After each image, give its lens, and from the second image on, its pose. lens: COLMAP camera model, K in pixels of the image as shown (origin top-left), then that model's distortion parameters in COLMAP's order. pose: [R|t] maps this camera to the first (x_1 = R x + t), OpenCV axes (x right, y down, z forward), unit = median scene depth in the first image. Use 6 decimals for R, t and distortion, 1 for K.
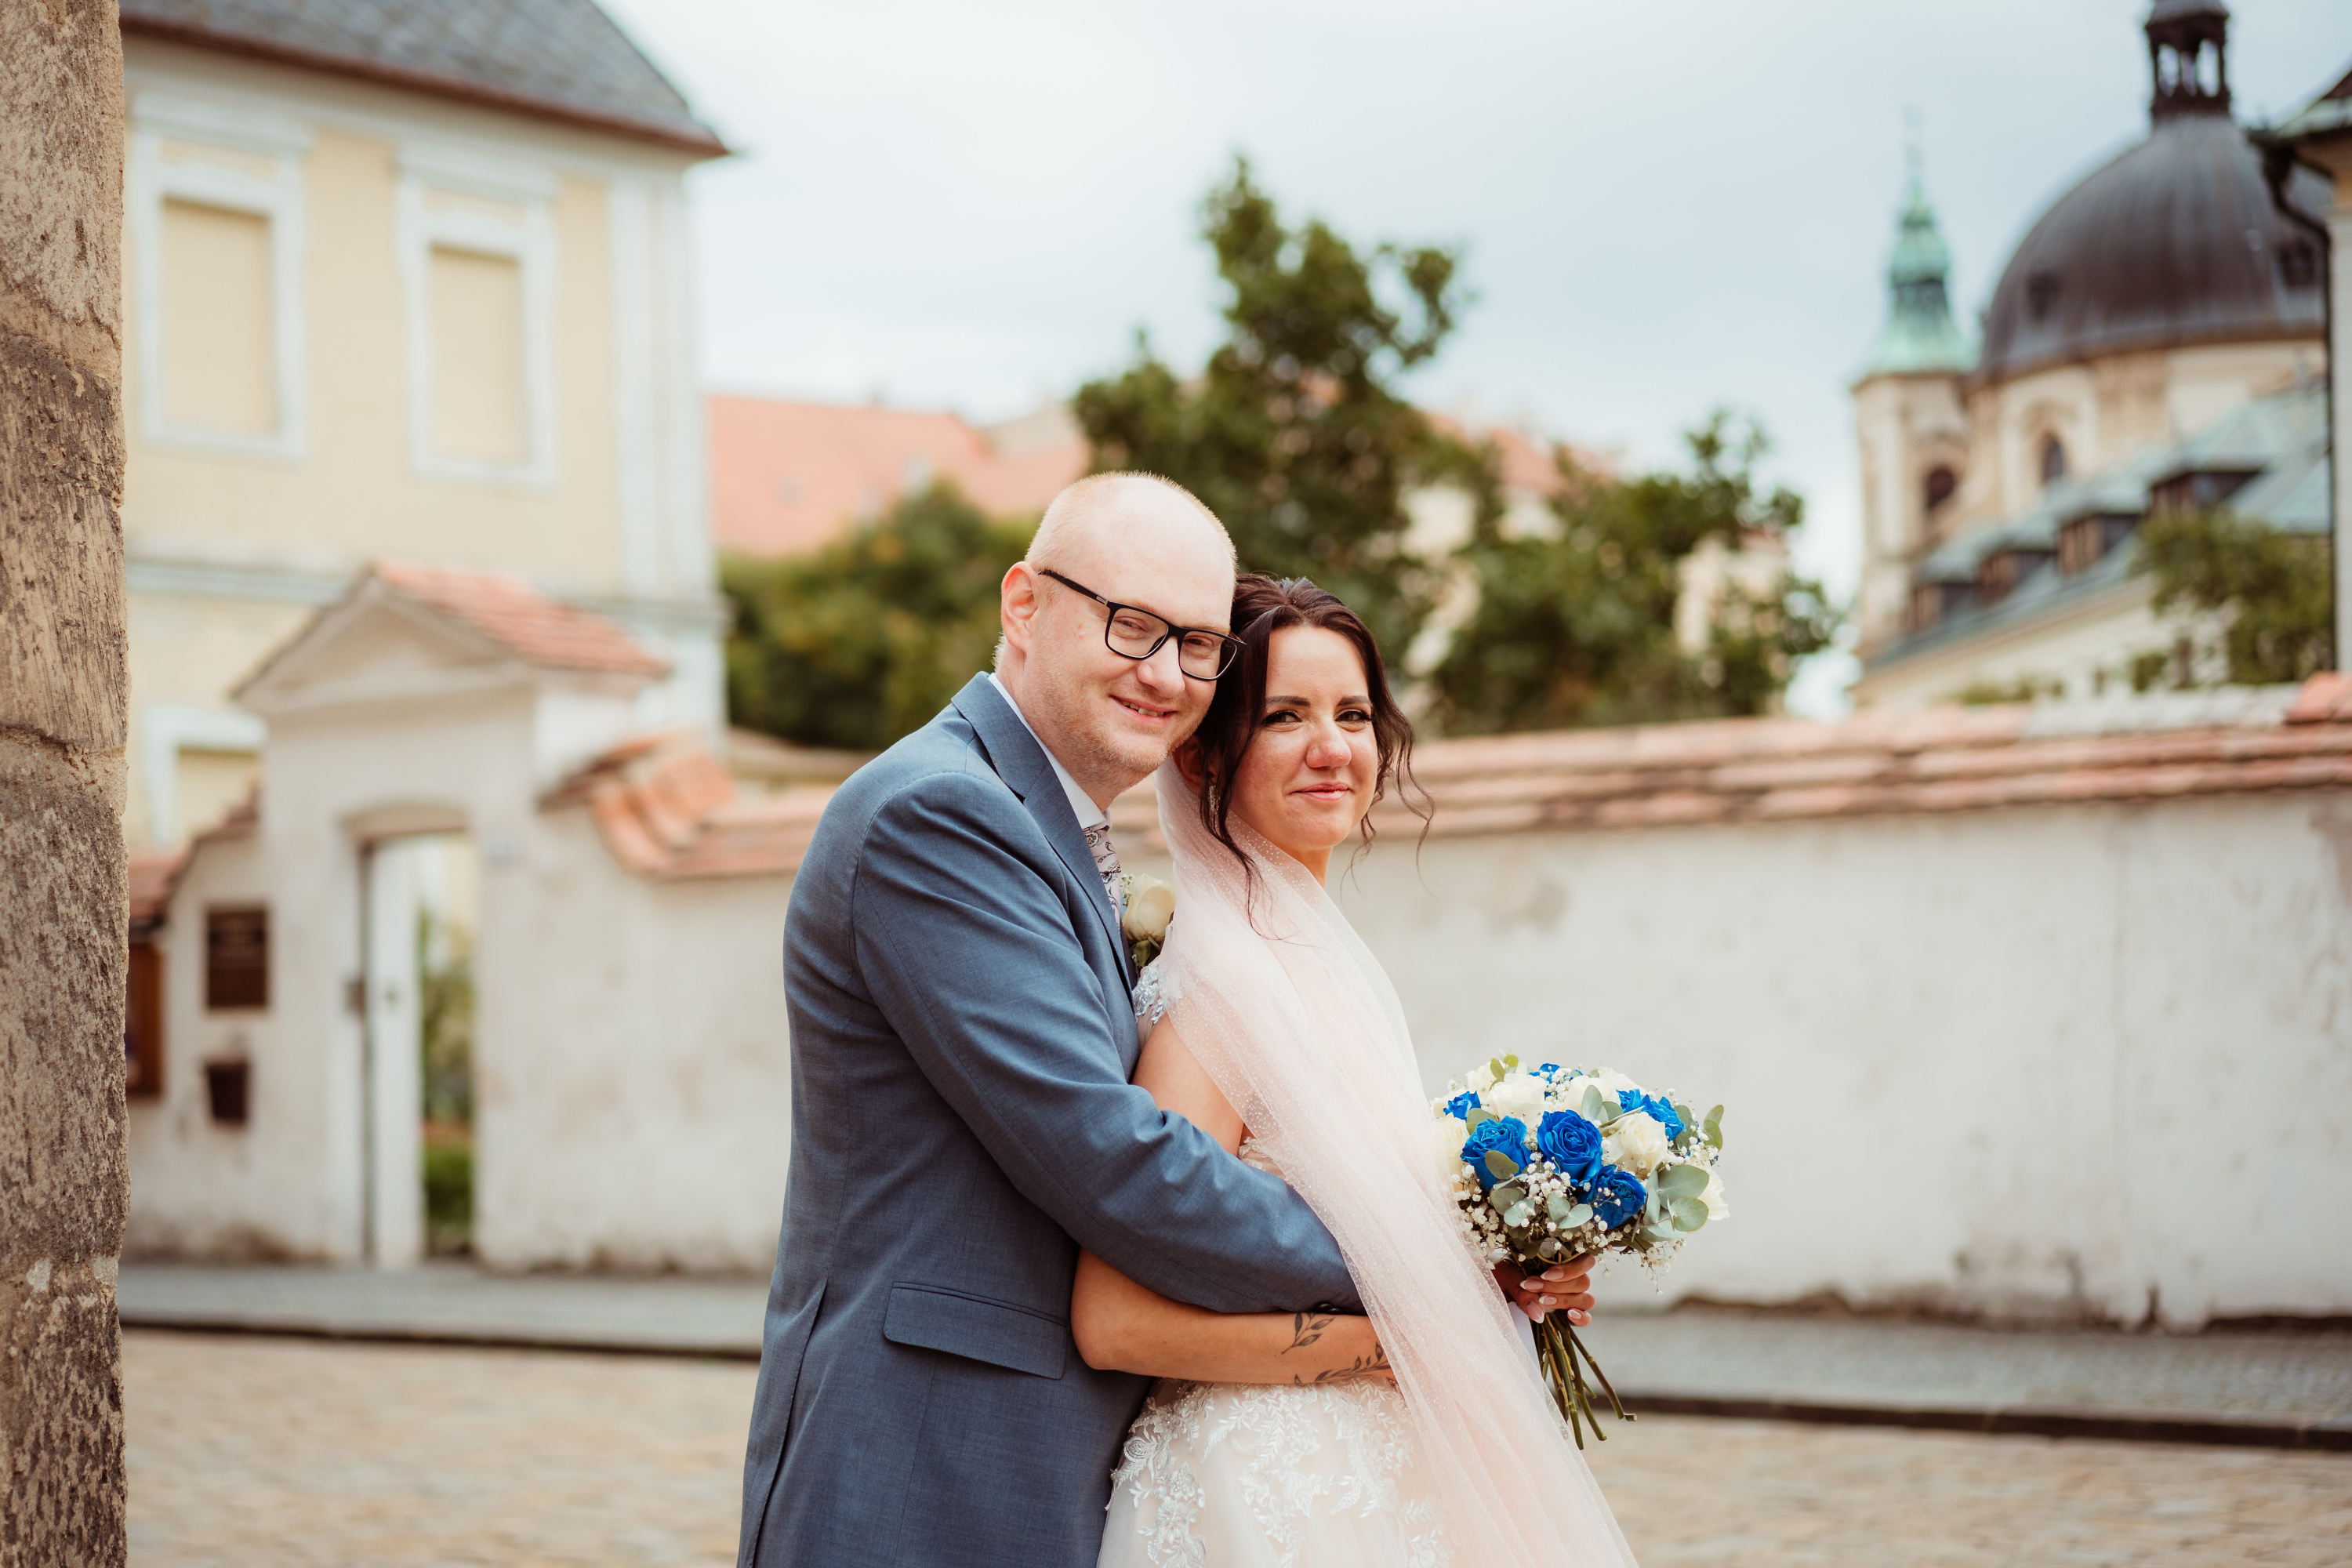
lens RADIAL K [[3675.0, 0, 1185.3], [0, 3675.0, 785.4], [0, 0, 1]] dist [0.037317, 0.000000]
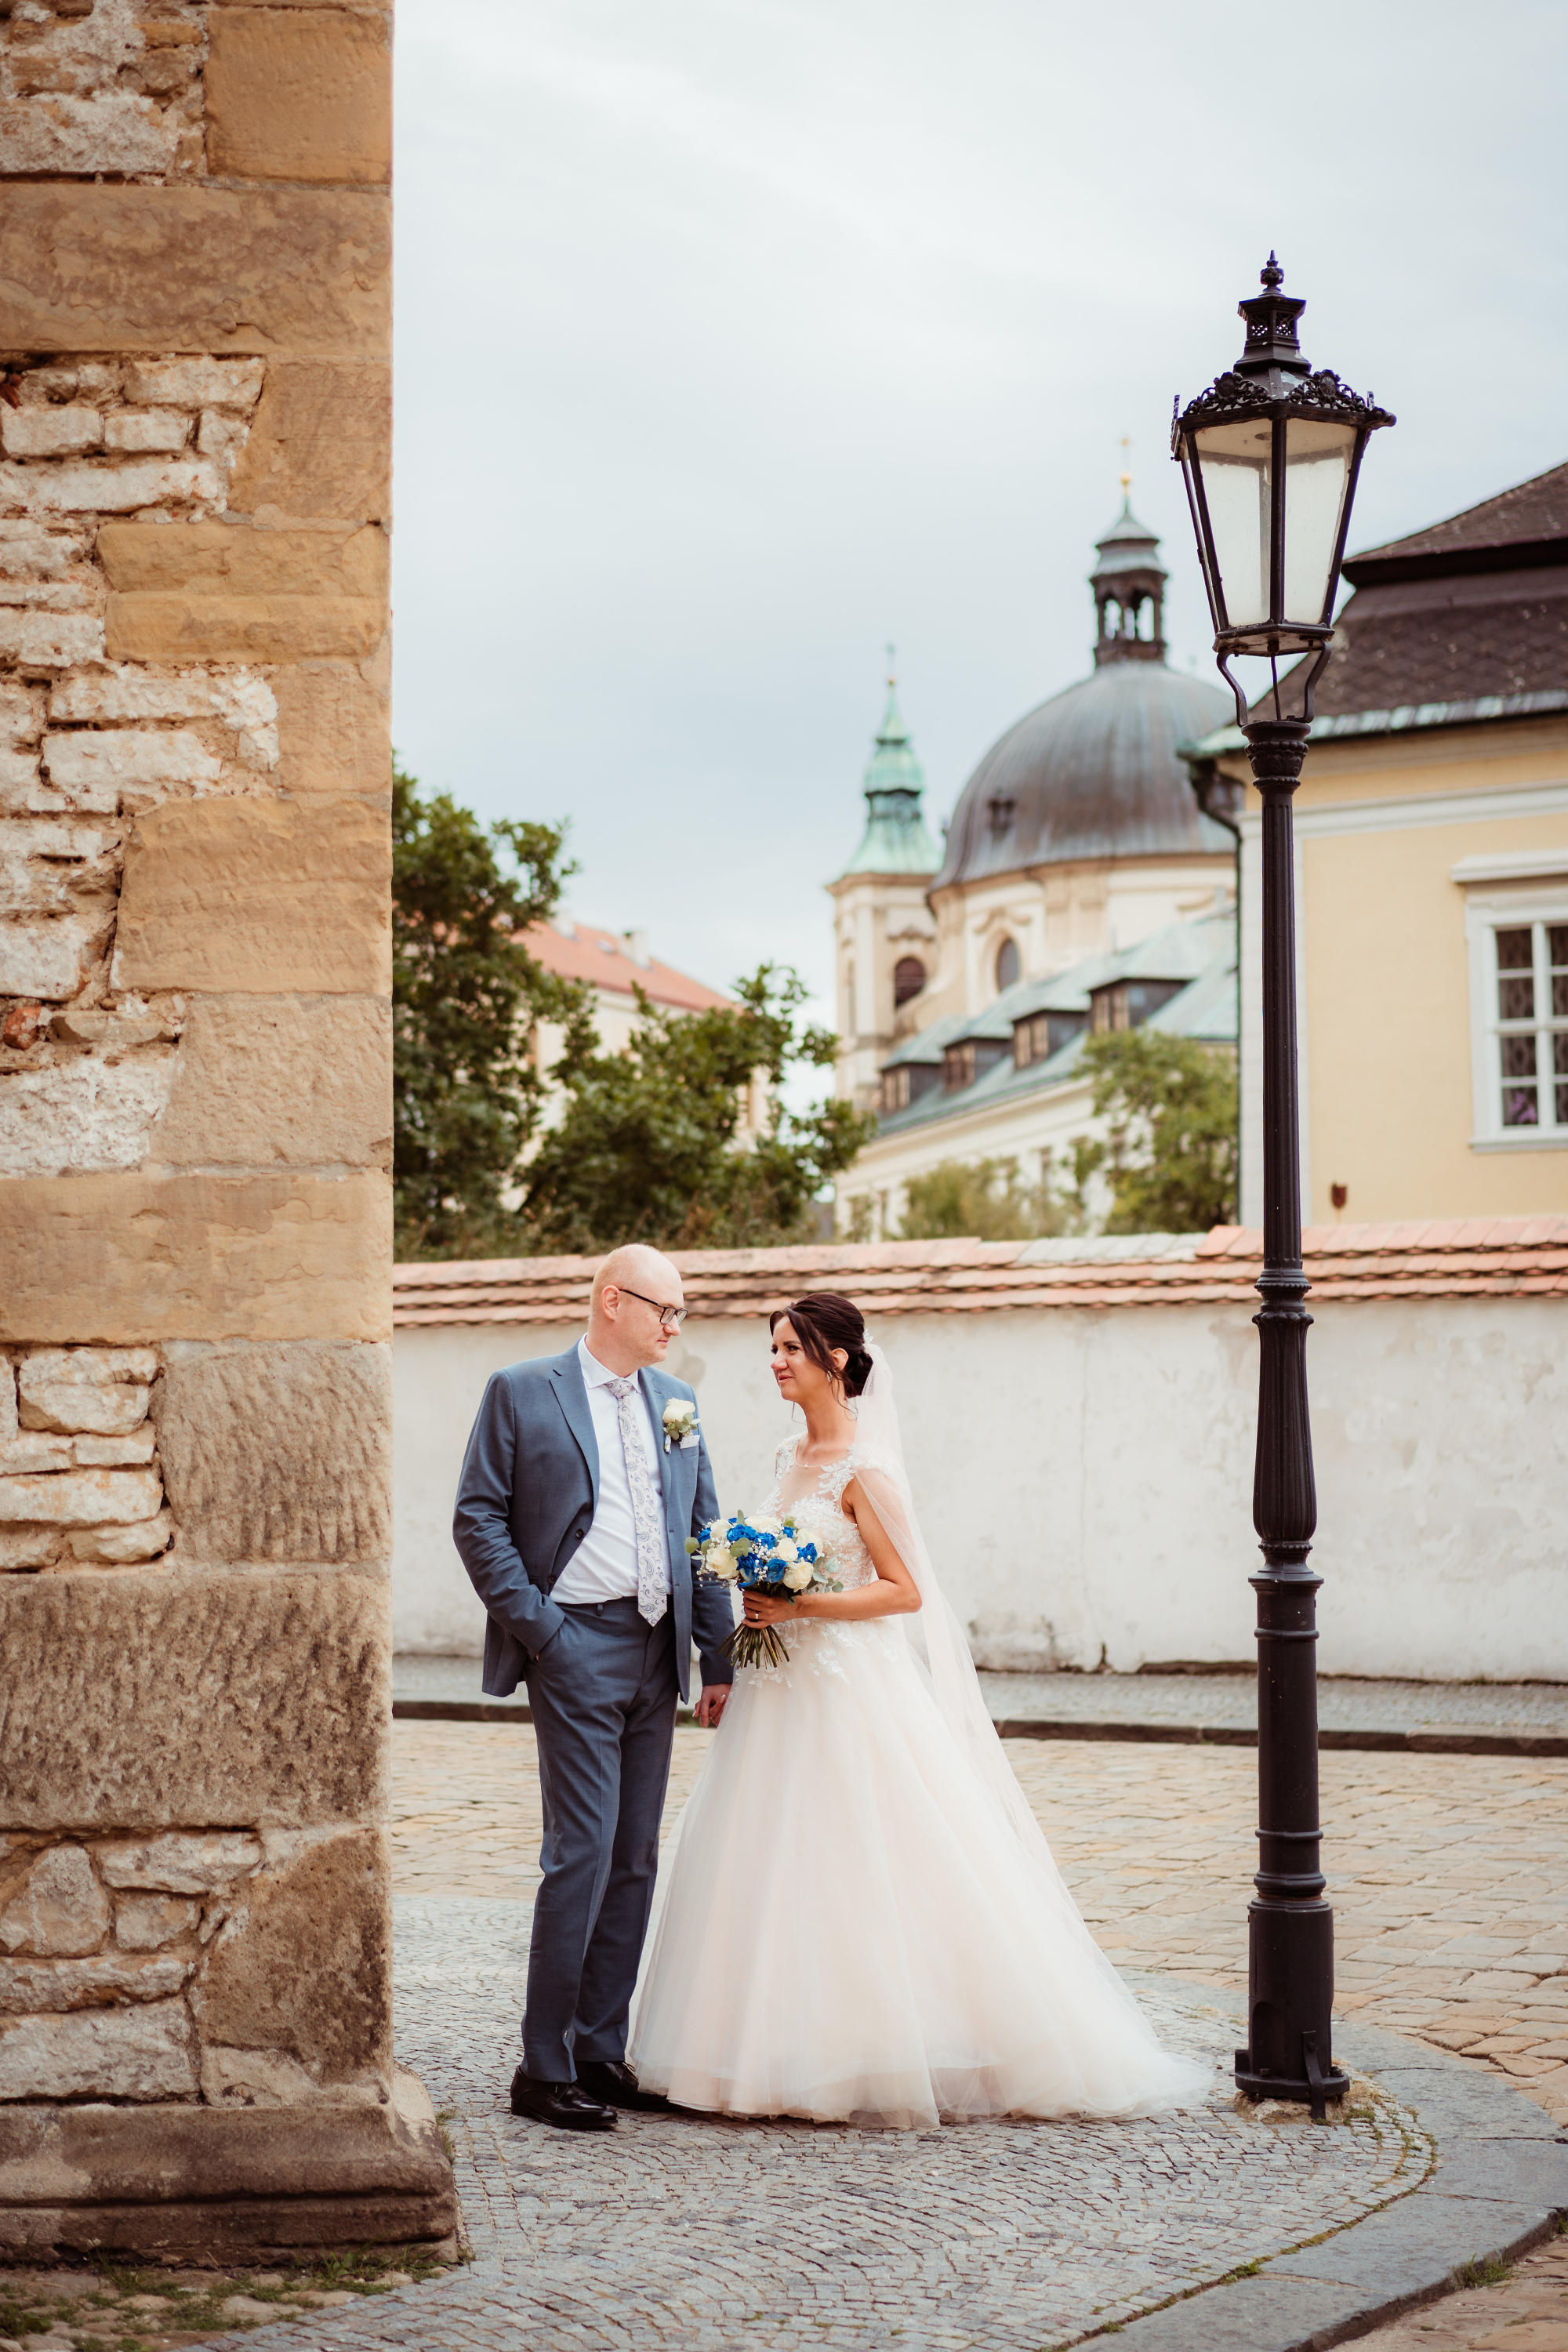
lens RADIAL K [[3675.0, 0, 785.4], [0, 3675.0, 1183.4], [0, 0, 1]] dist [0.037317, 0.000000]
pose [[0.984145, 0.021422, 0.176065, -0.037336], [-0.019650, 0.999737, -0.011803, -0.007857], [-0.176272, 0.008156, 0.984308, -0.126174]]
